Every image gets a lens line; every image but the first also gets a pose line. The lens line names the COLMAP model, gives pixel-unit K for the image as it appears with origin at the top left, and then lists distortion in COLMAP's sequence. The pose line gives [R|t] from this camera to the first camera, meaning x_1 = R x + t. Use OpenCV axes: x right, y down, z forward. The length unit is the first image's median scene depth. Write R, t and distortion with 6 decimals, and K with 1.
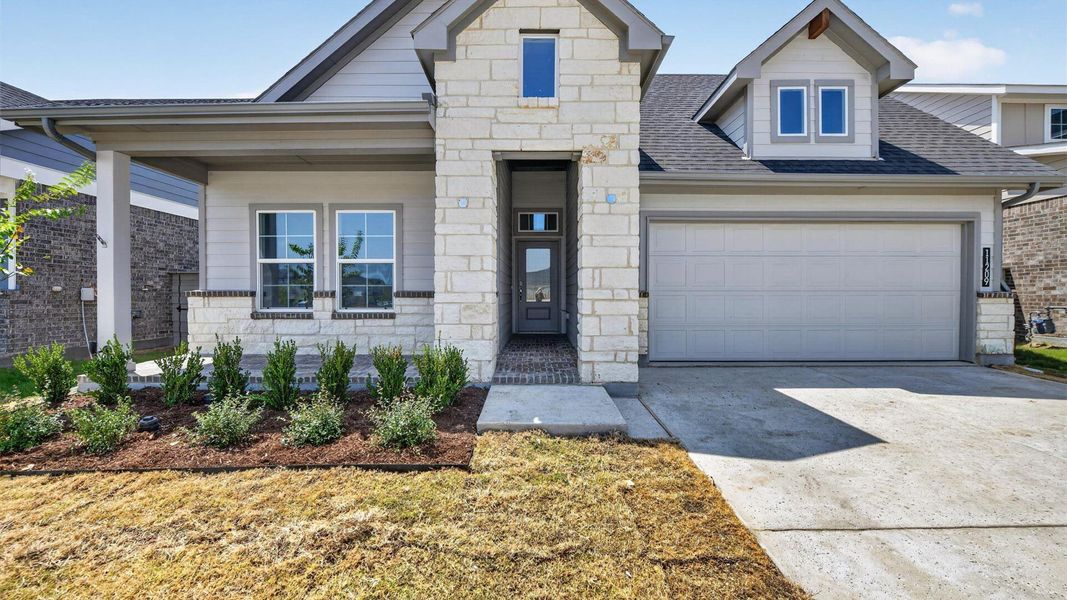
lens RADIAL K [[426.1, 0, 539.7], [0, 426.1, 299.4], [0, 0, 1]] dist [-0.006273, -0.001052]
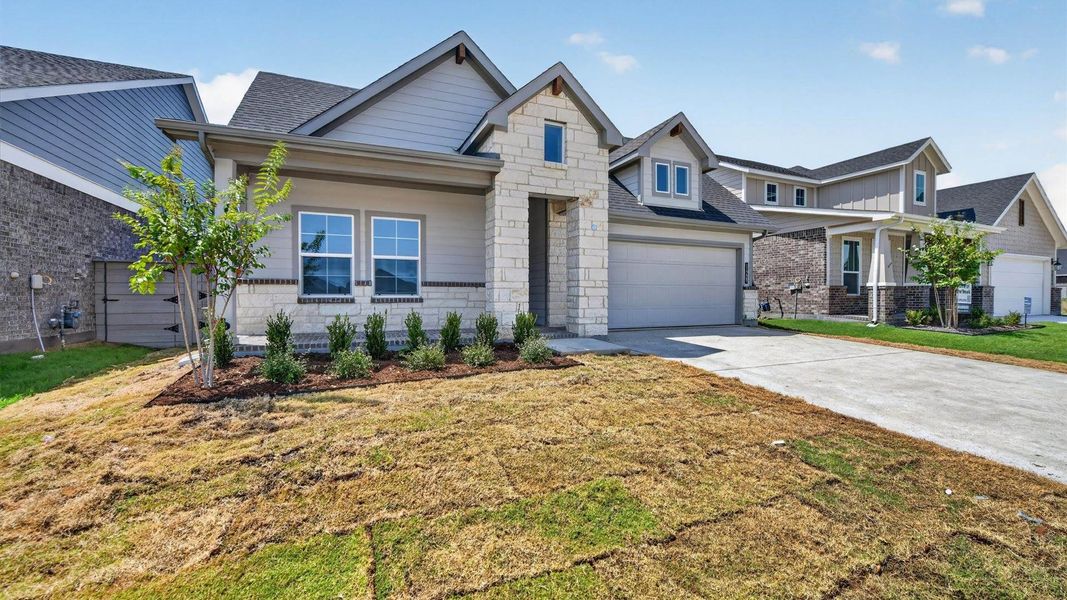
lens RADIAL K [[426.1, 0, 540.0], [0, 426.1, 299.2], [0, 0, 1]] dist [-0.006273, -0.001052]
pose [[0.914755, -0.002559, 0.404001, -0.534964], [0.003121, 0.999995, -0.000731, 0.037210], [-0.403997, 0.001930, 0.914758, -0.347780]]
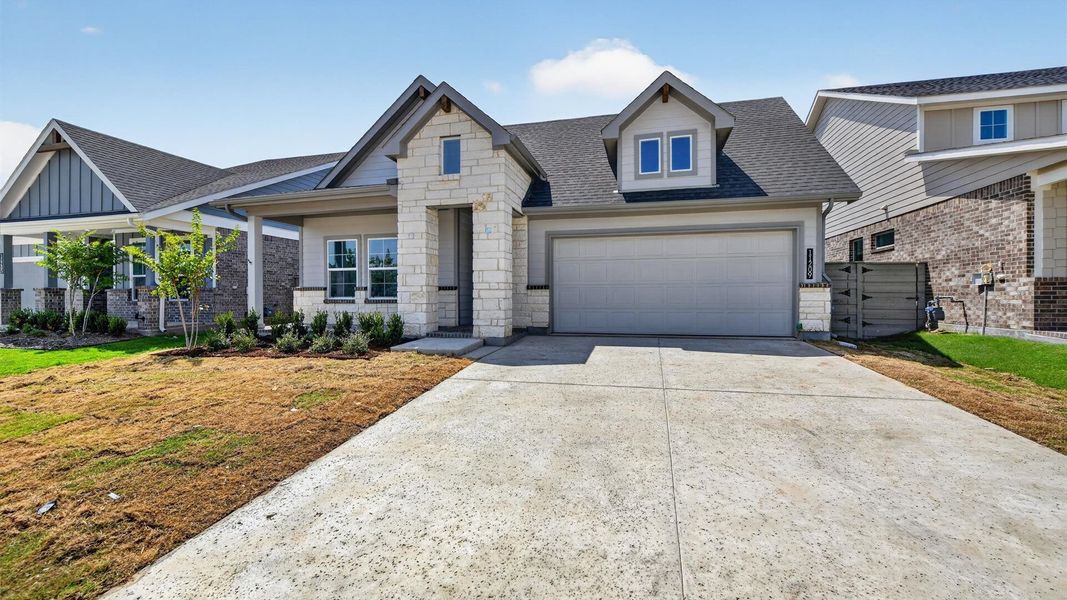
lens RADIAL K [[426.1, 0, 537.8], [0, 426.1, 299.5], [0, 0, 1]] dist [-0.006273, -0.001052]
pose [[0.969321, -0.001367, -0.245794, 0.584356], [0.001165, 0.999999, -0.000966, 0.032910], [0.245795, 0.000650, 0.969322, -0.459358]]
